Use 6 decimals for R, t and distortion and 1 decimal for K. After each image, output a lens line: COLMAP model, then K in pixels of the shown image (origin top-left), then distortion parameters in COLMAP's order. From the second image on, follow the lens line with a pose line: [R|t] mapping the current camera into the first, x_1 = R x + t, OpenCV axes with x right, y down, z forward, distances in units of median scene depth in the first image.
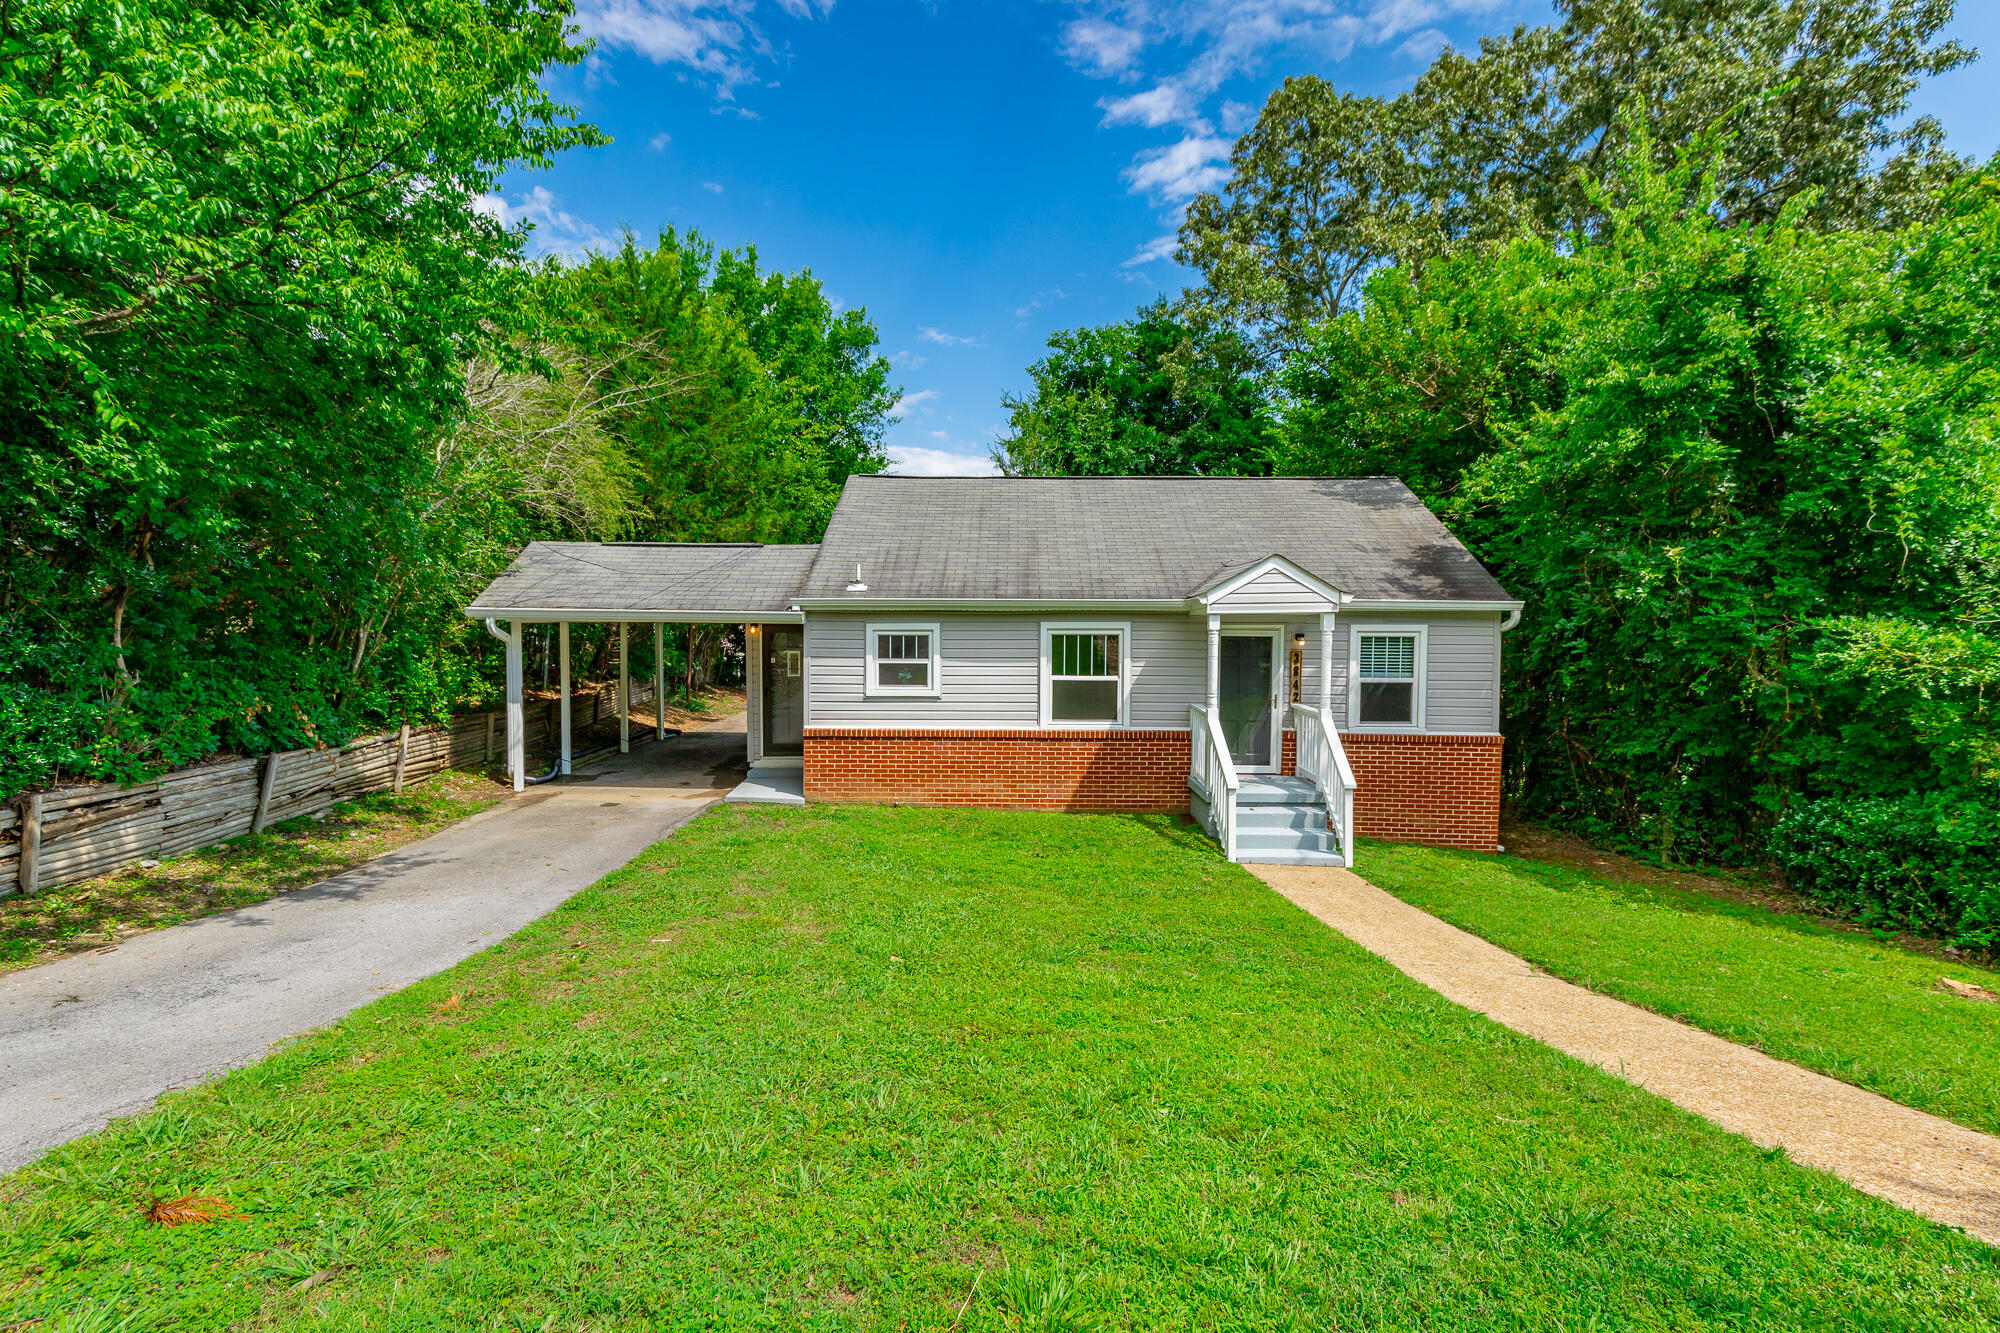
lens RADIAL K [[906.2, 0, 1012.6], [0, 906.2, 670.4], [0, 0, 1]] dist [0.004599, 0.000389]
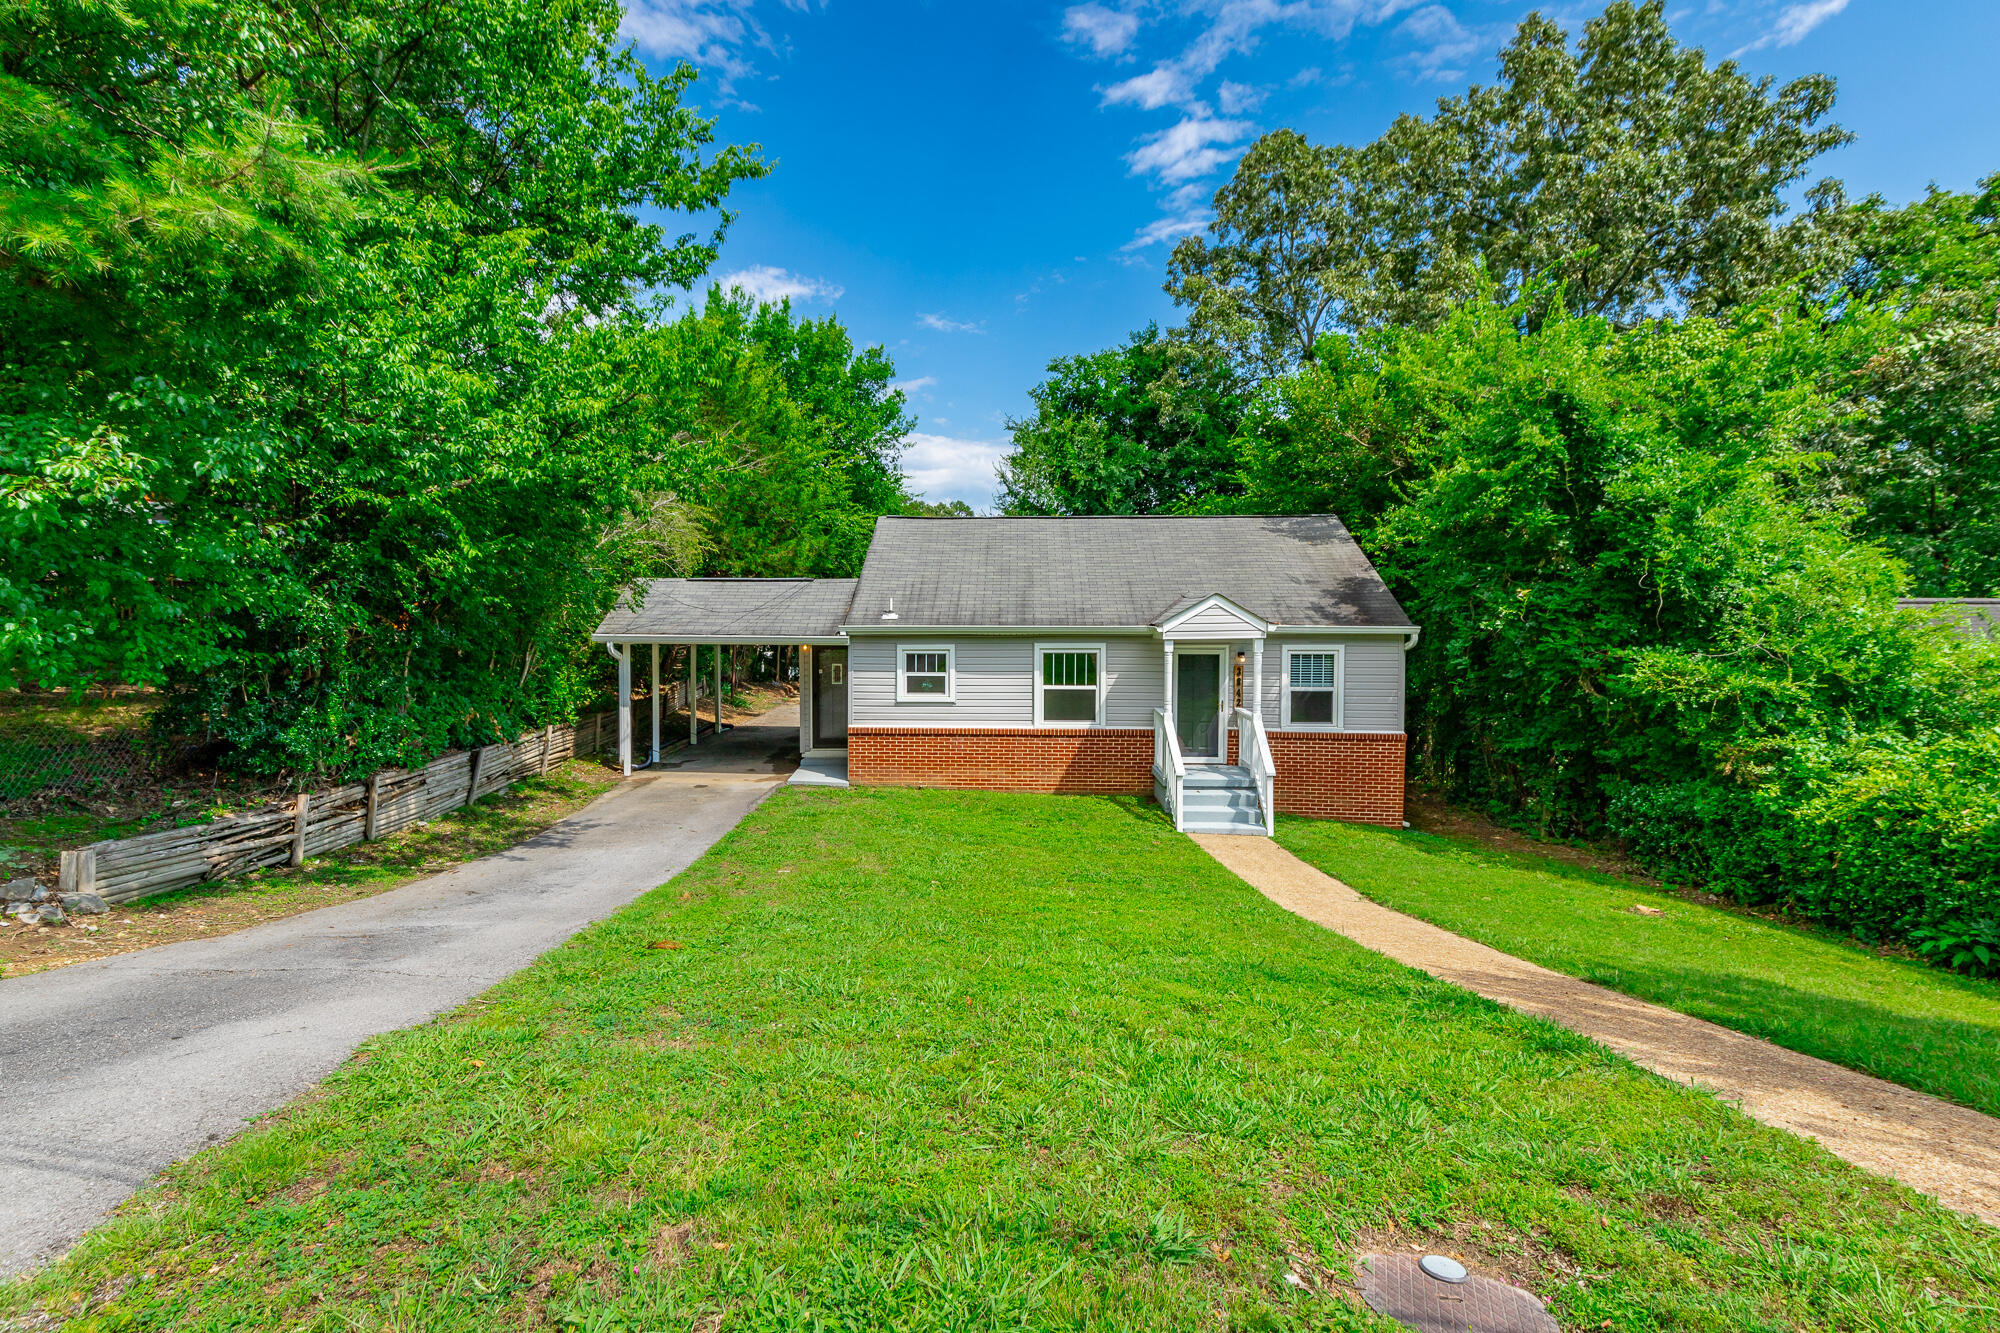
lens RADIAL K [[902.9, 0, 989.2], [0, 902.9, 653.3], [0, 0, 1]] dist [0.002630, -0.000256]
pose [[0.999512, -0.000769, -0.031226, 0.007246], [0.000638, 0.999991, -0.004204, -0.033960], [0.031229, 0.004182, 0.999504, -0.260205]]
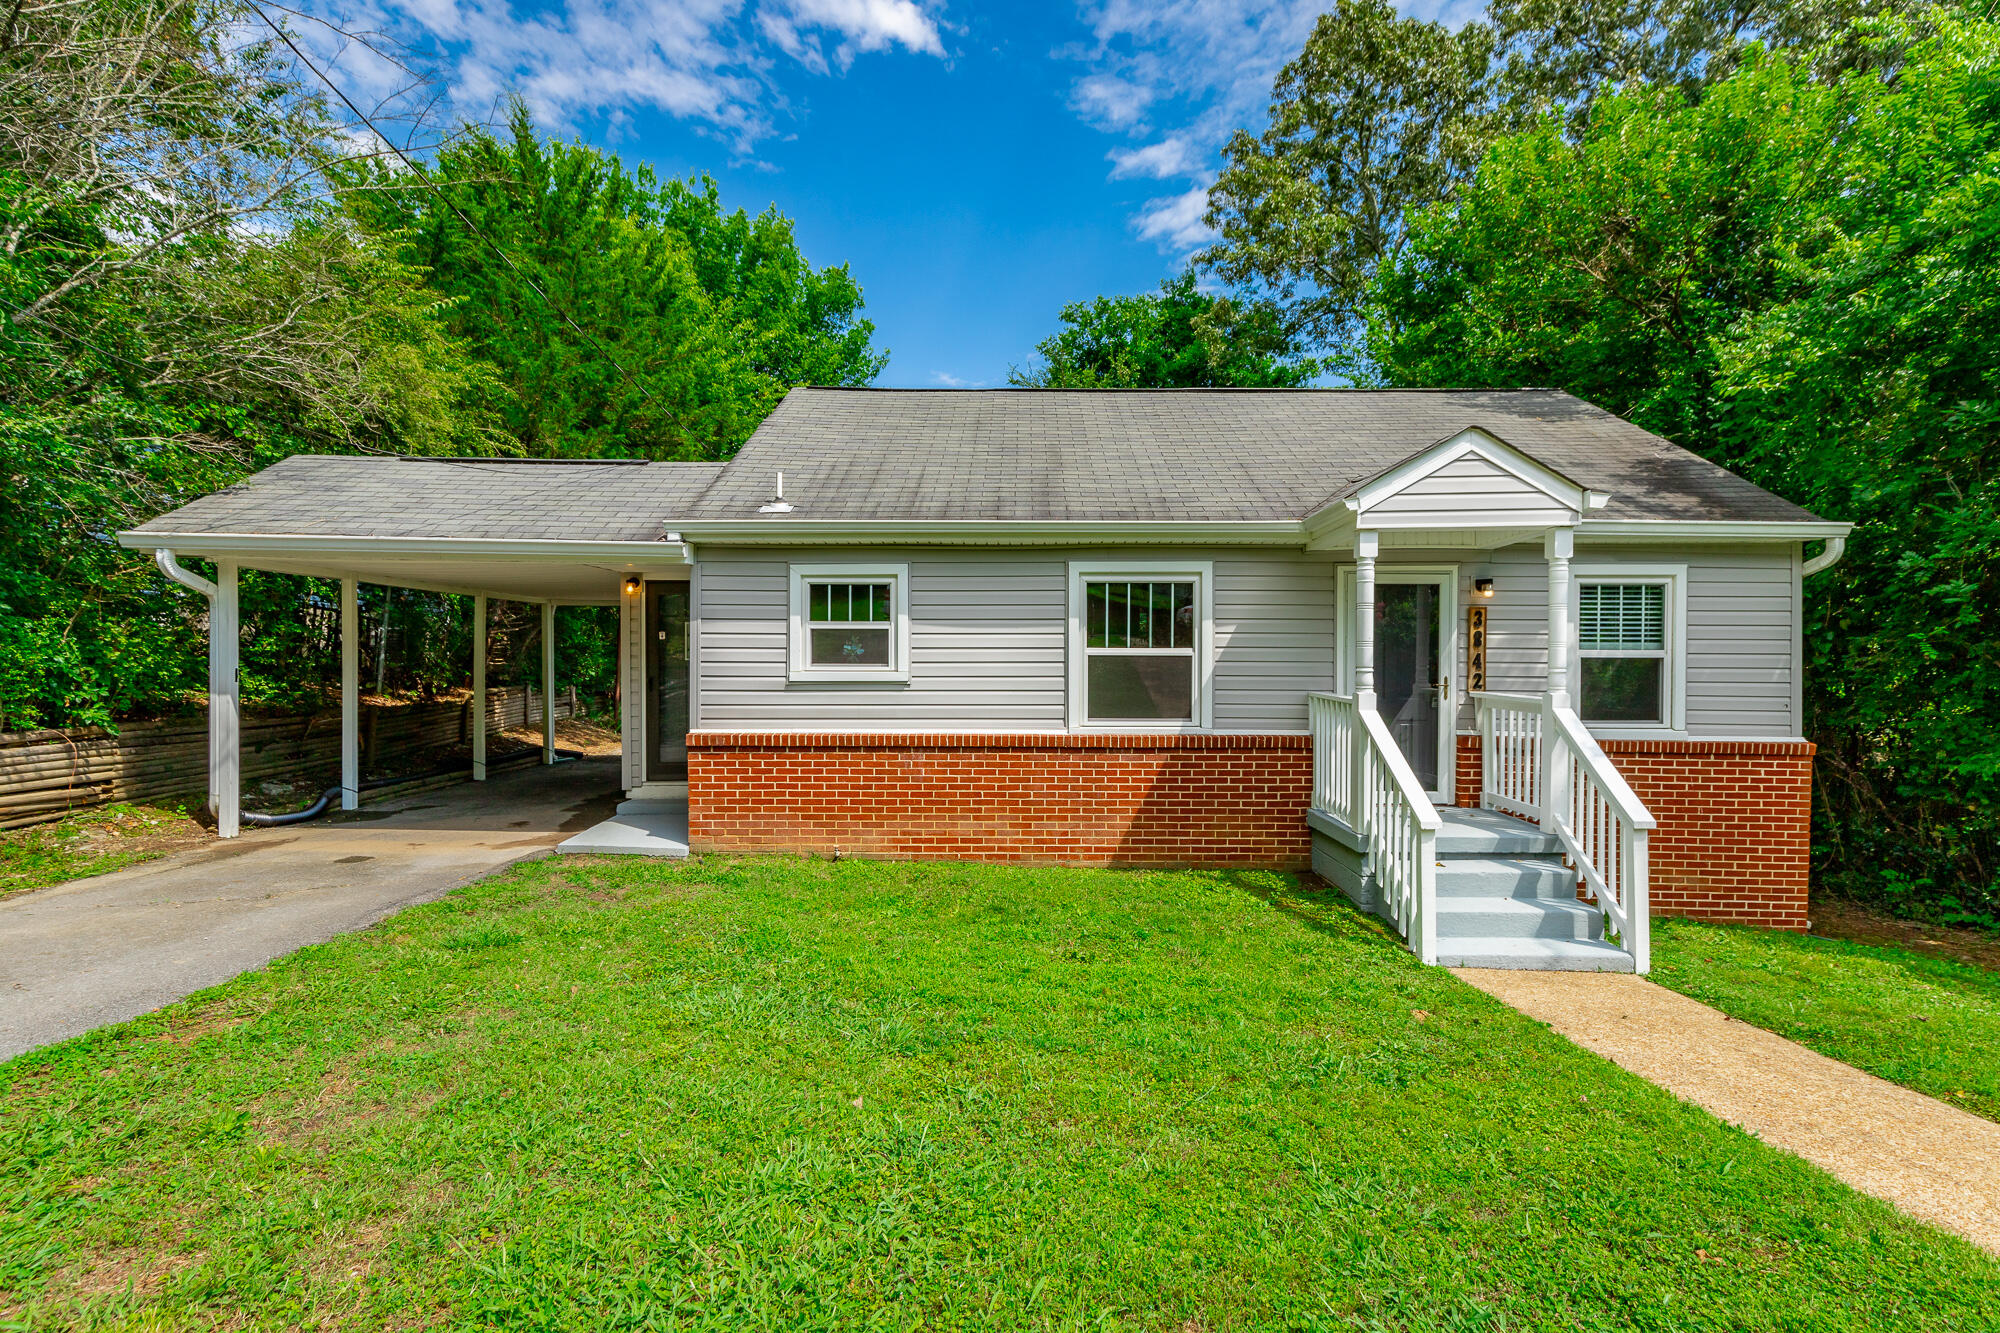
lens RADIAL K [[912.6, 0, 1016.9], [0, 912.6, 671.2], [0, 0, 1]] dist [0.006064, 0.000025]
pose [[0.999987, -0.003541, -0.003597, -0.002888], [0.003391, 0.999162, -0.040788, 0.047637], [0.003739, 0.040776, 0.999161, 0.371845]]
